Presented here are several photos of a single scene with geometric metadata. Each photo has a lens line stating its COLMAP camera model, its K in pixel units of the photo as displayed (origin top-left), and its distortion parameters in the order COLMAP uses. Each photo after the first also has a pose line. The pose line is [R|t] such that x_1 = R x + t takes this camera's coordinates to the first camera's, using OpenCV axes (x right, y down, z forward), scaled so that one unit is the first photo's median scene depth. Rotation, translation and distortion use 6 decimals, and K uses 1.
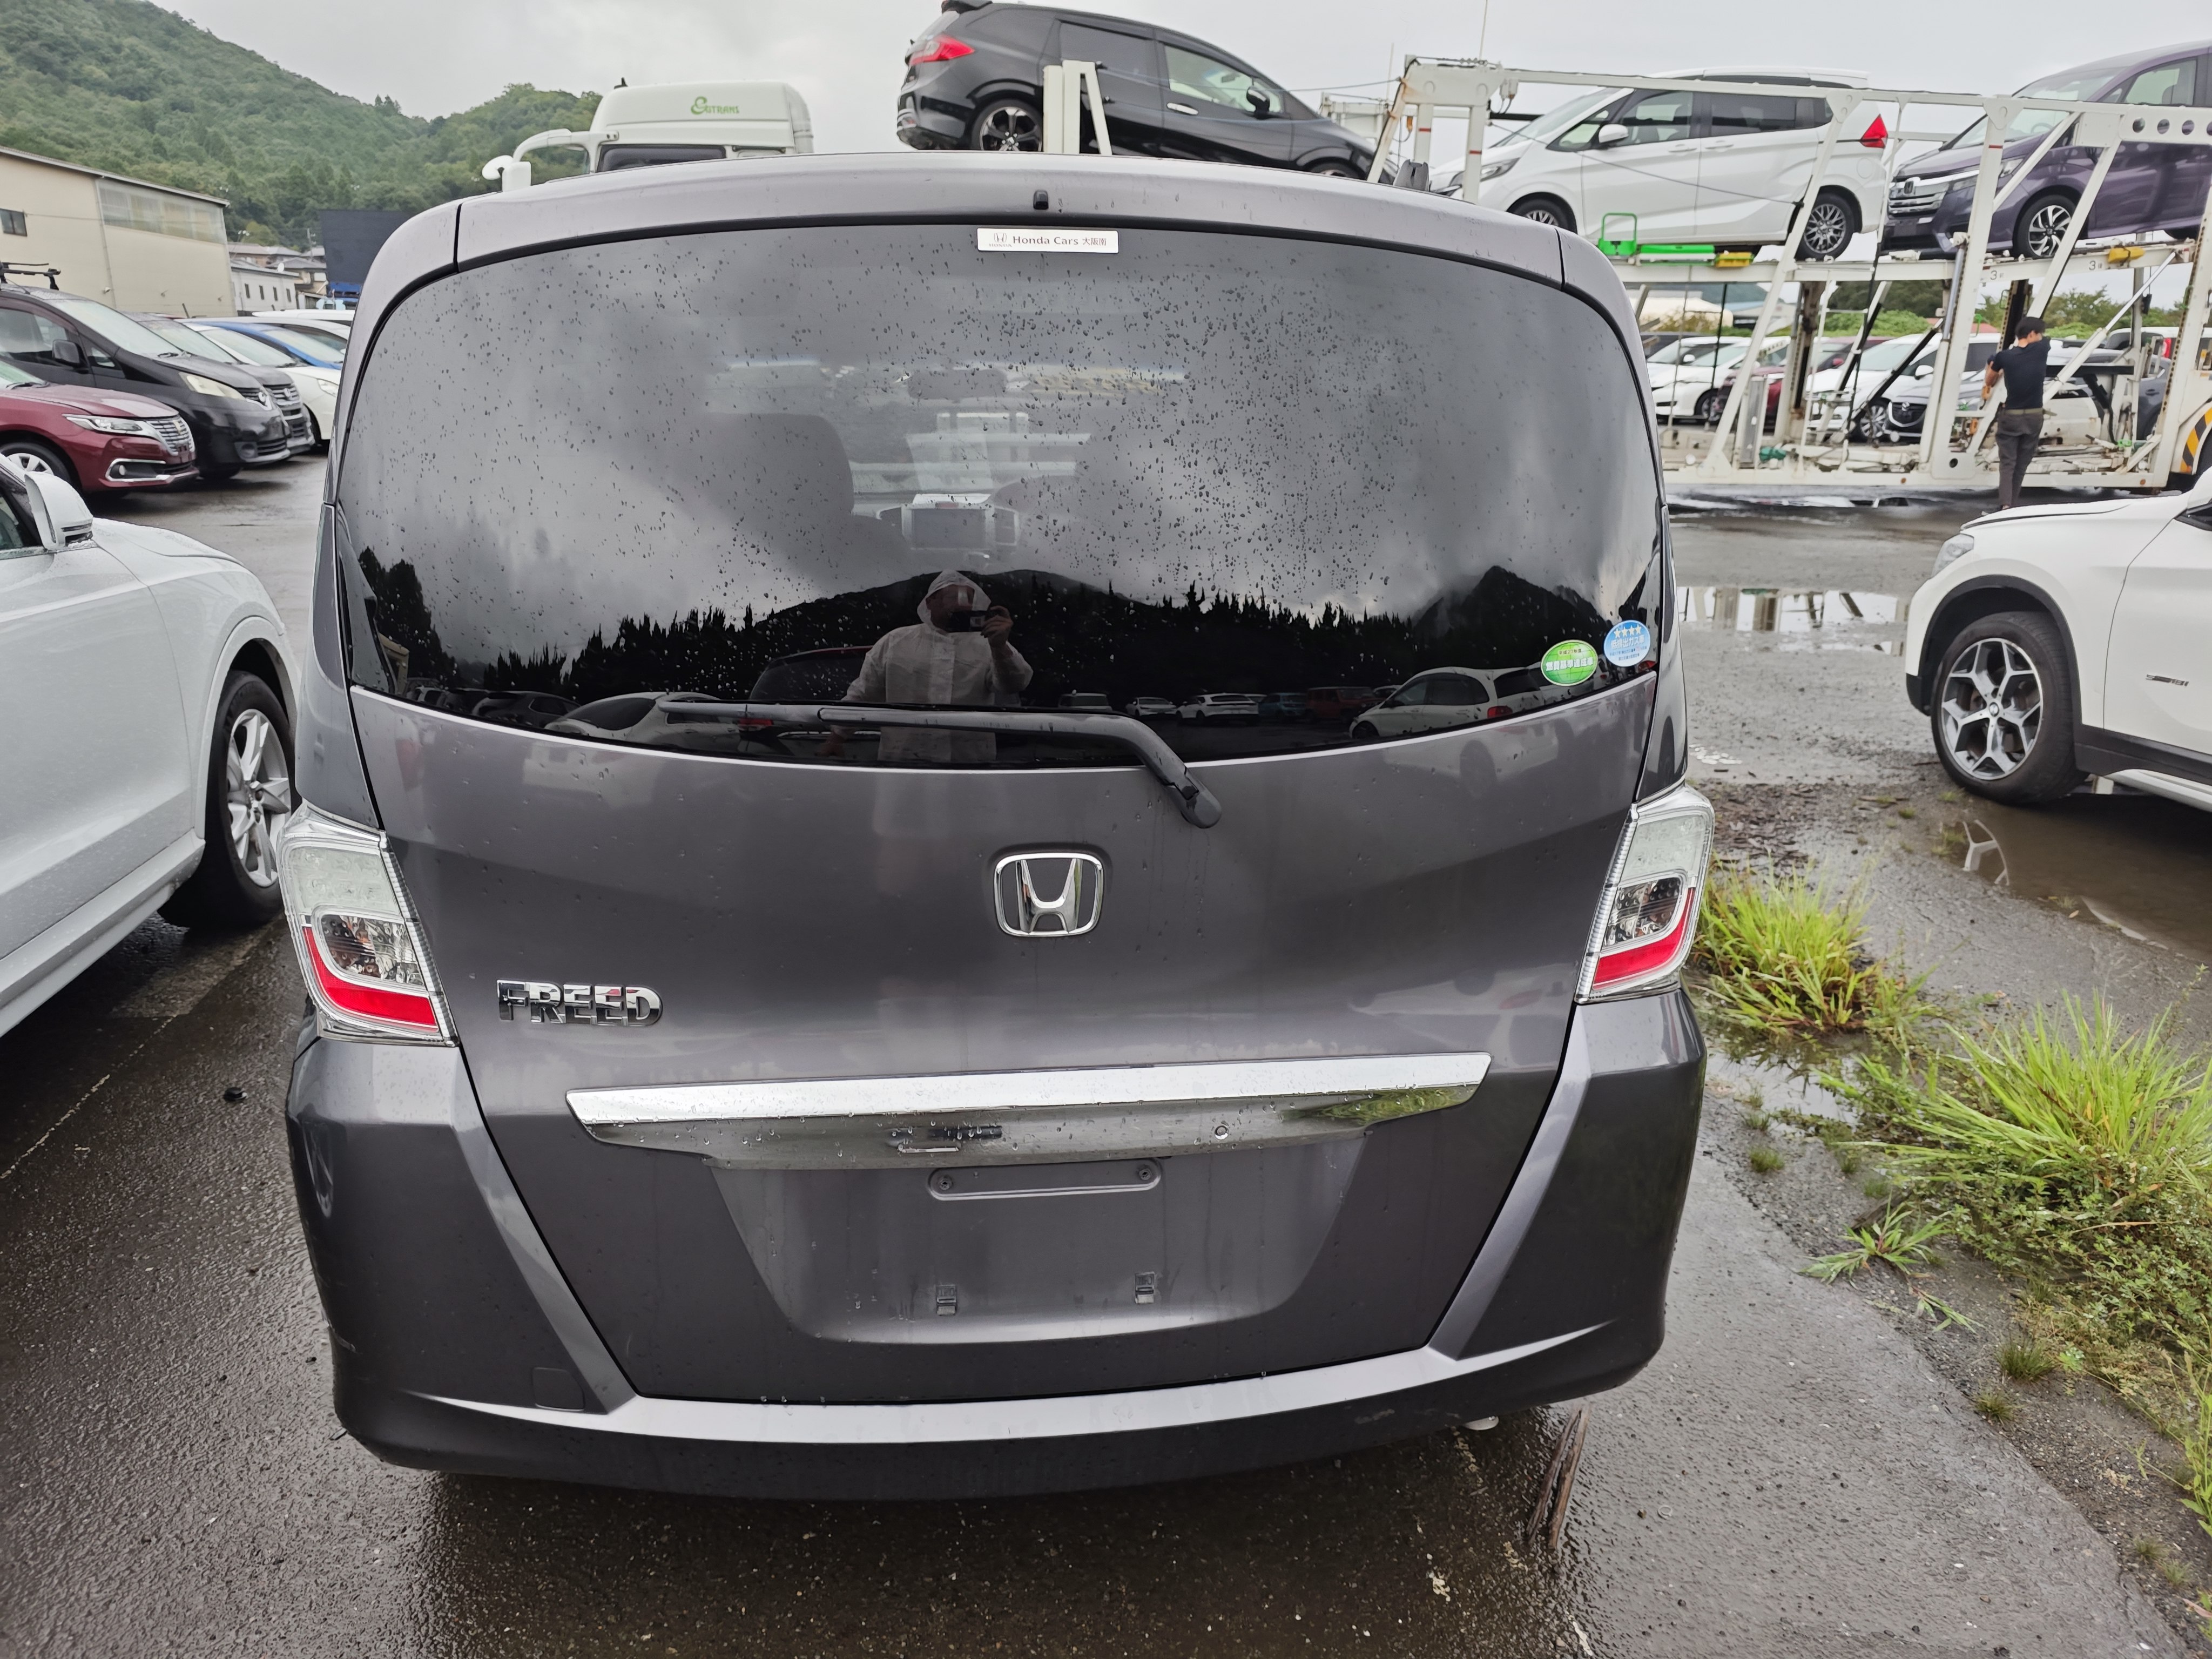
lens RADIAL K [[1524.6, 0, 1114.5], [0, 1524.6, 821.1], [0, 0, 1]] dist [0.005443, -0.009153]
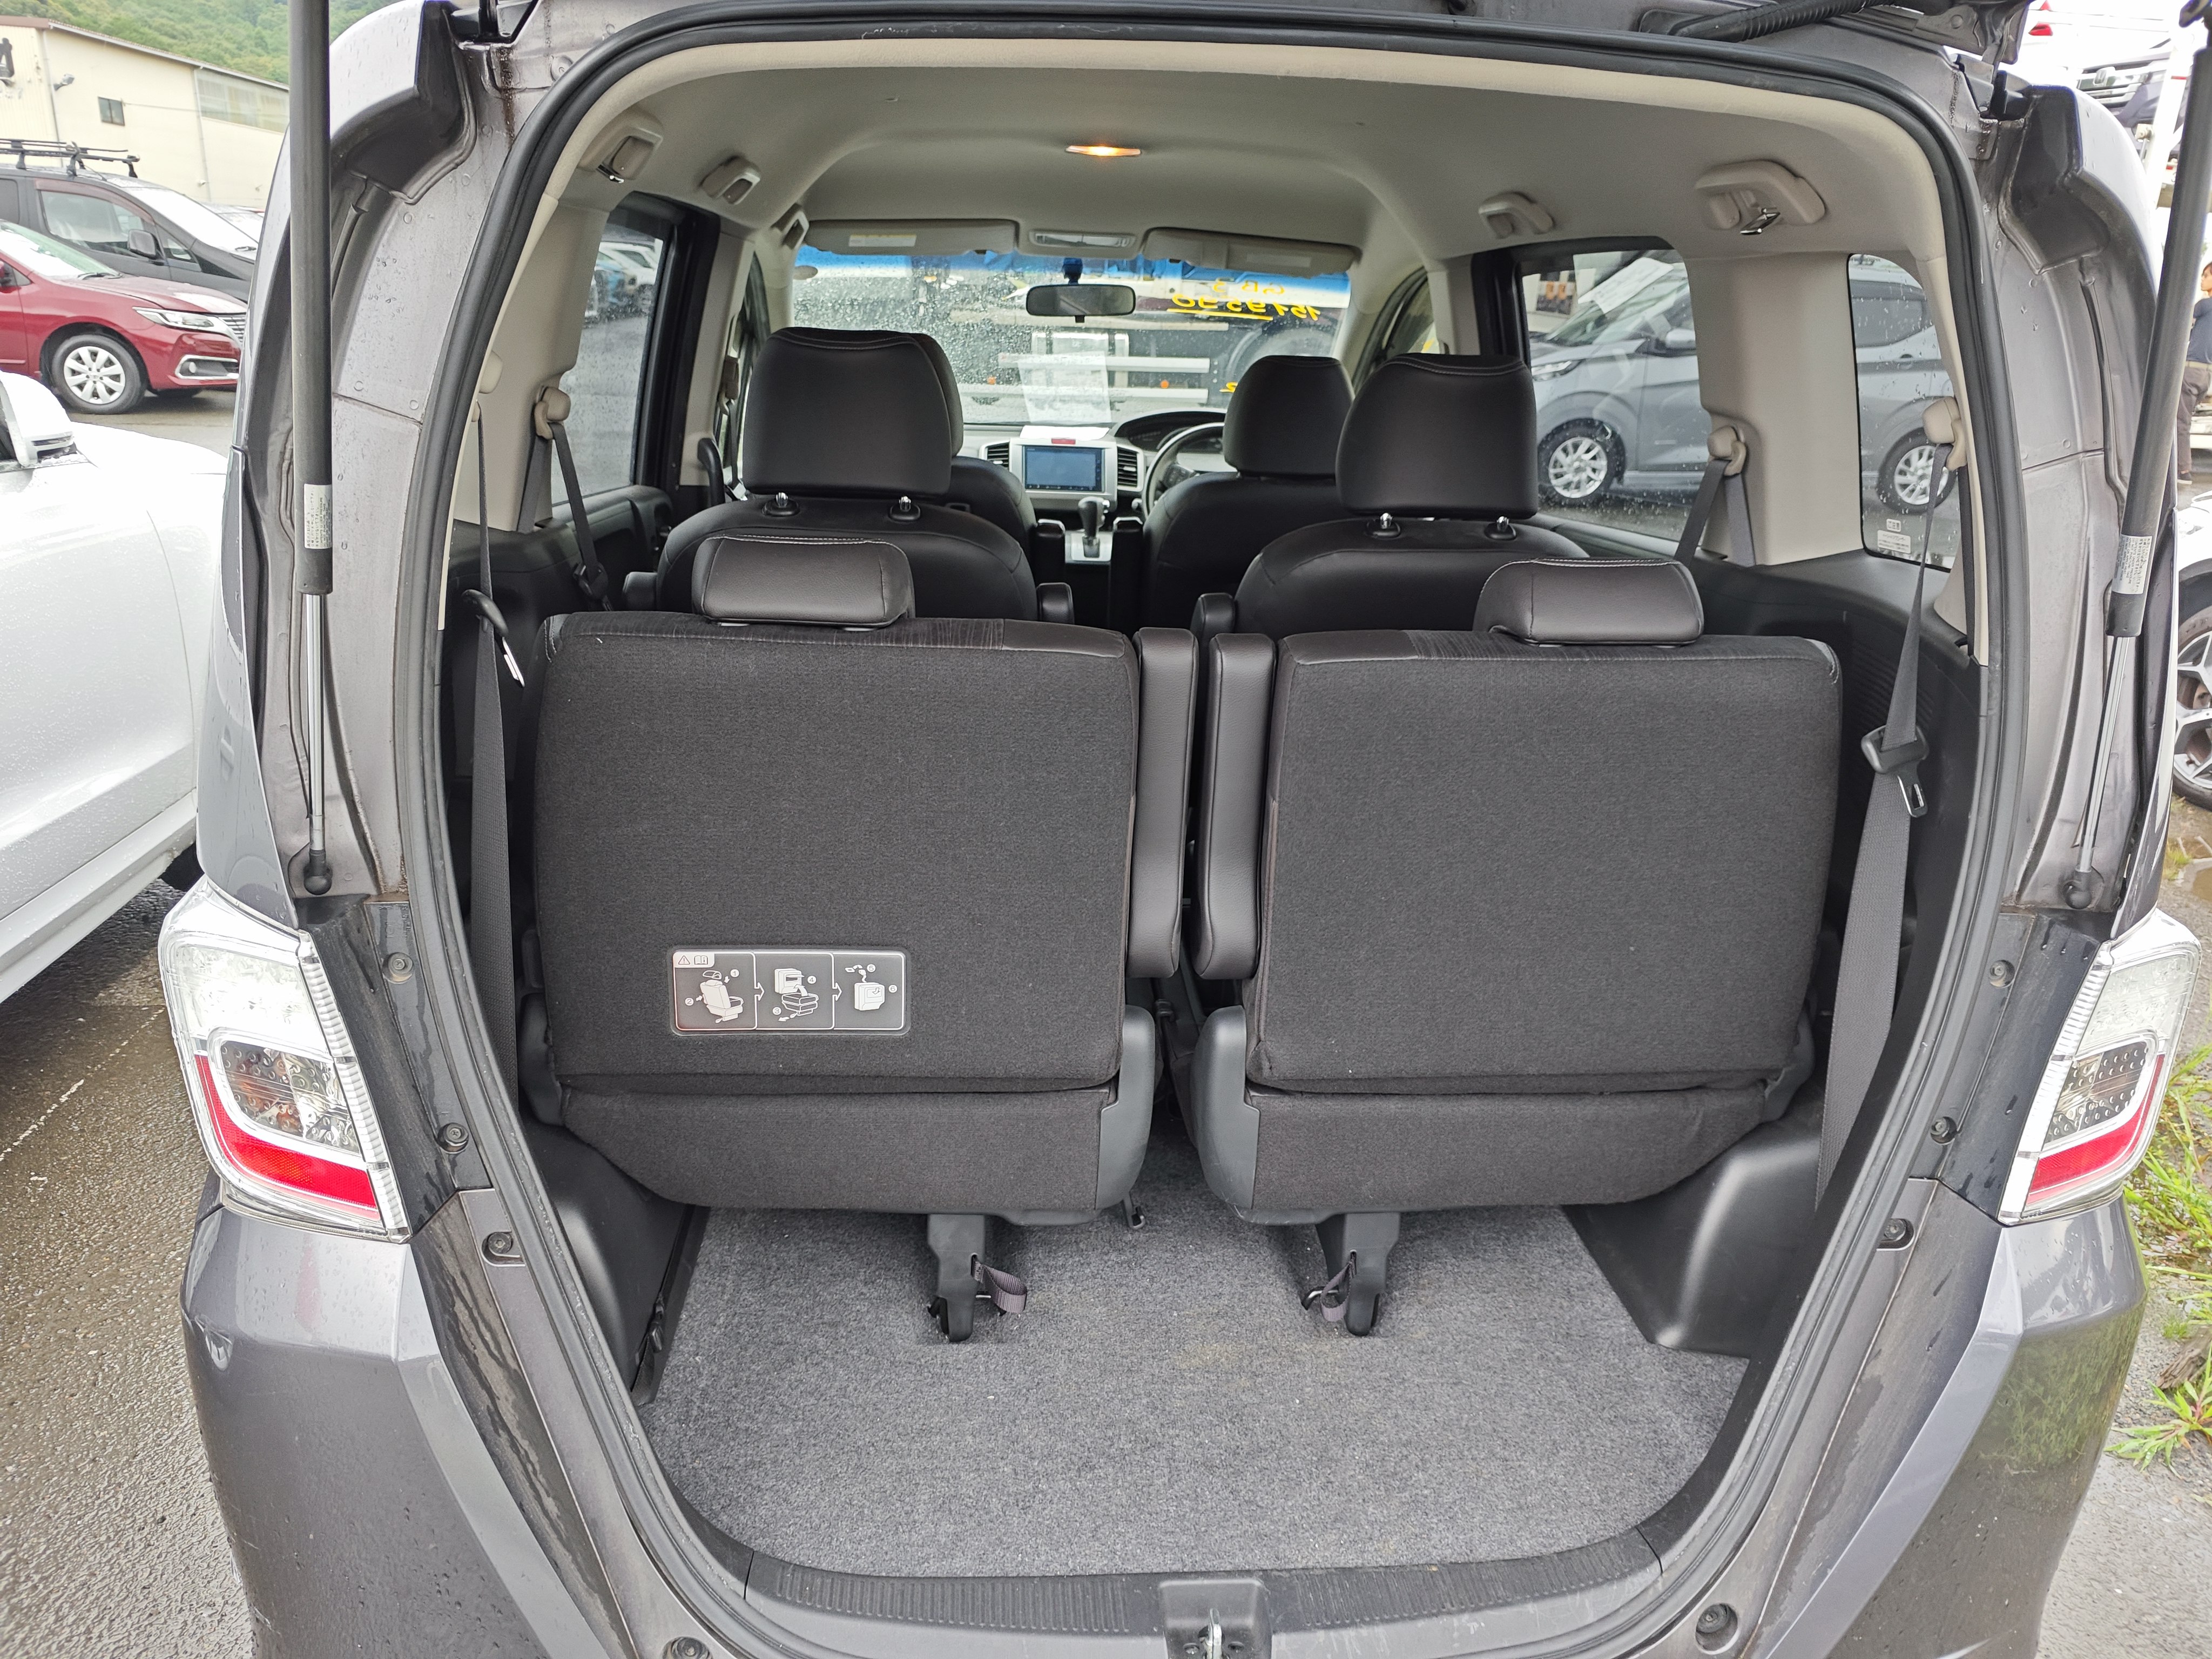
lens RADIAL K [[1524.6, 0, 1119.4], [0, 1524.6, 816.3], [0, 0, 1]] dist [0.005443, -0.009153]
pose [[0.998259, 0.042975, -0.040390, -0.033317], [-0.041186, 0.998177, 0.044126, -0.033772], [0.042213, -0.042386, 0.998209, 0.125351]]
